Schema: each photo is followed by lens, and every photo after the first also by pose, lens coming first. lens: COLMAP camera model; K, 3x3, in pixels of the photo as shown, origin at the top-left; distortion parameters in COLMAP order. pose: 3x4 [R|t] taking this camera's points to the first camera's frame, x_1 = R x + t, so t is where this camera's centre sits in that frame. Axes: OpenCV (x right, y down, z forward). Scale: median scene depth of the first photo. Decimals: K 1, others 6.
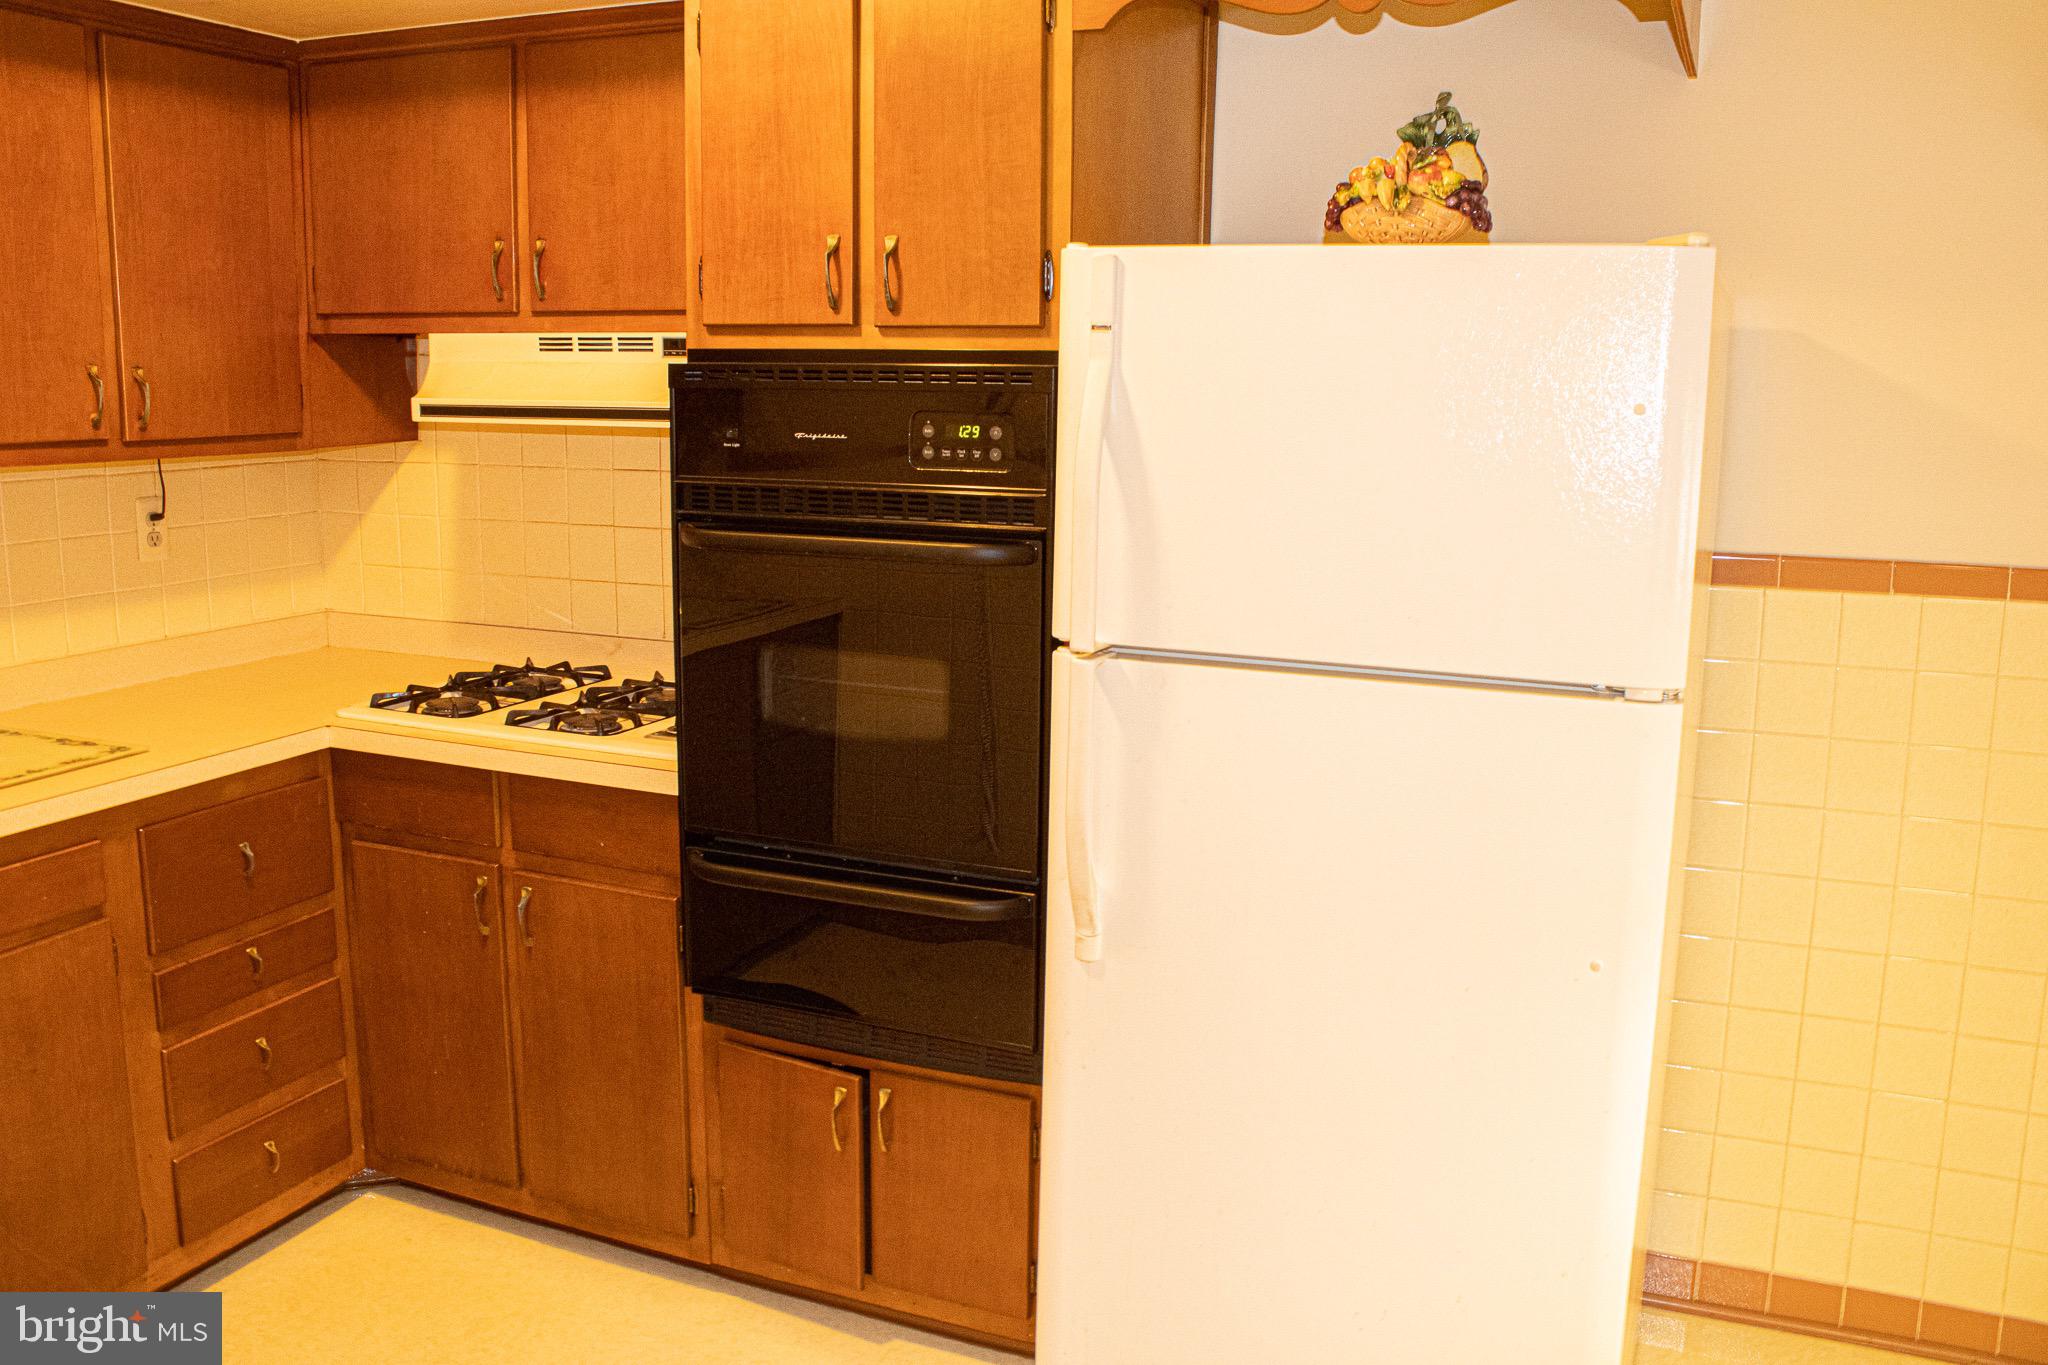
lens RADIAL K [[1748.1, 0, 1013.2], [0, 1748.1, 675.8], [0, 0, 1]] dist [-0.136019, 0.120461]
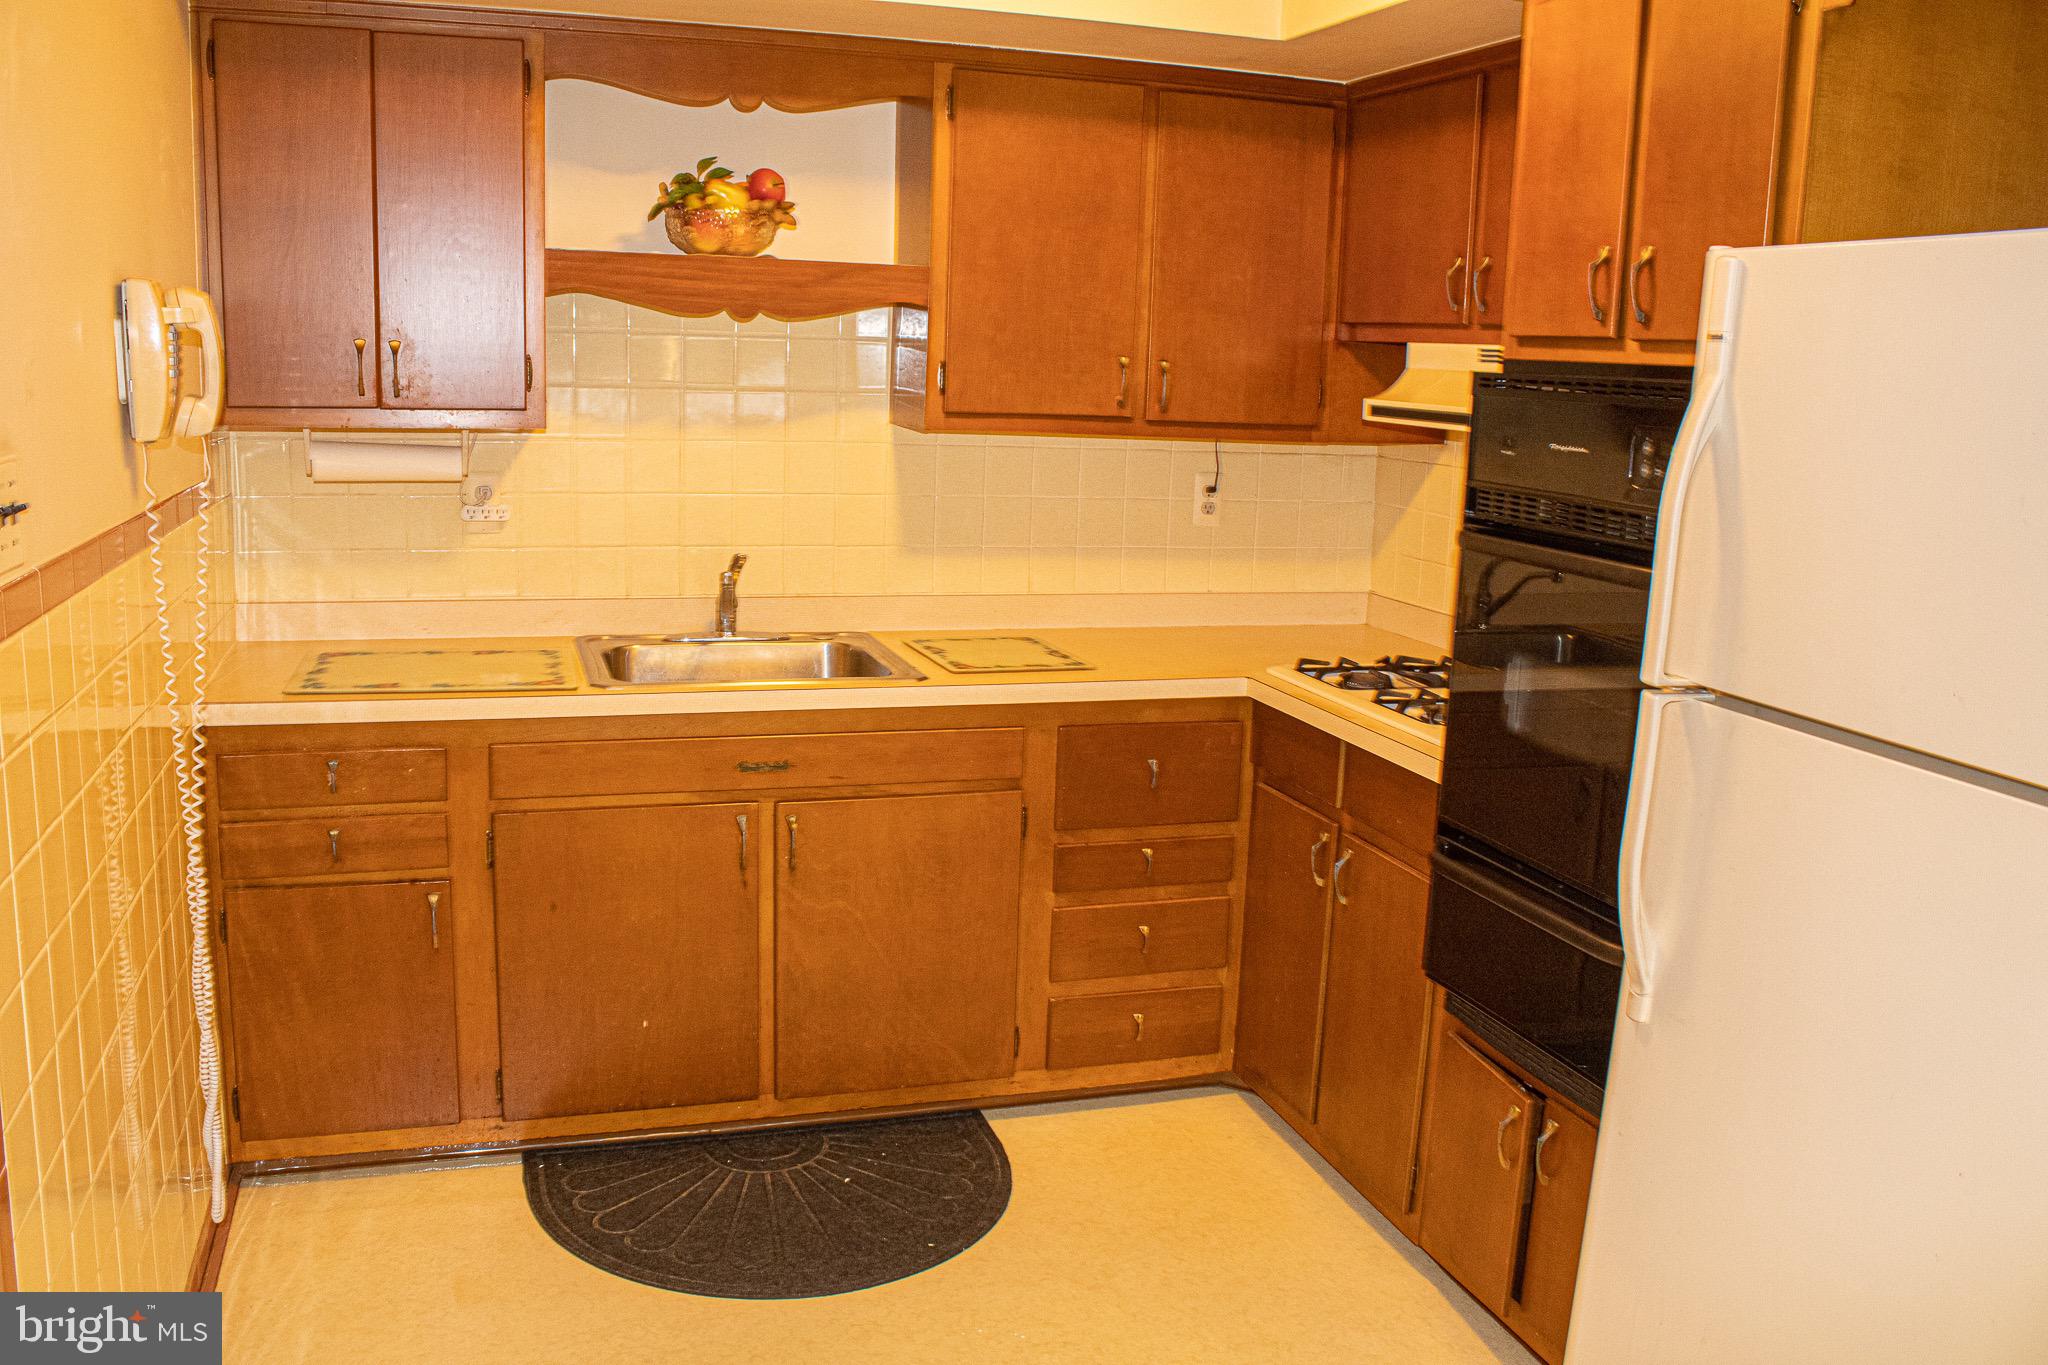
lens RADIAL K [[1748.1, 0, 1008.4], [0, 1748.1, 685.0], [0, 0, 1]] dist [-0.136019, 0.120461]
pose [[0.661893, 0.156052, -0.733175, 0.367899], [-0.166951, 0.984212, 0.058764, -0.007908], [0.730770, 0.083509, 0.677496, 0.096968]]
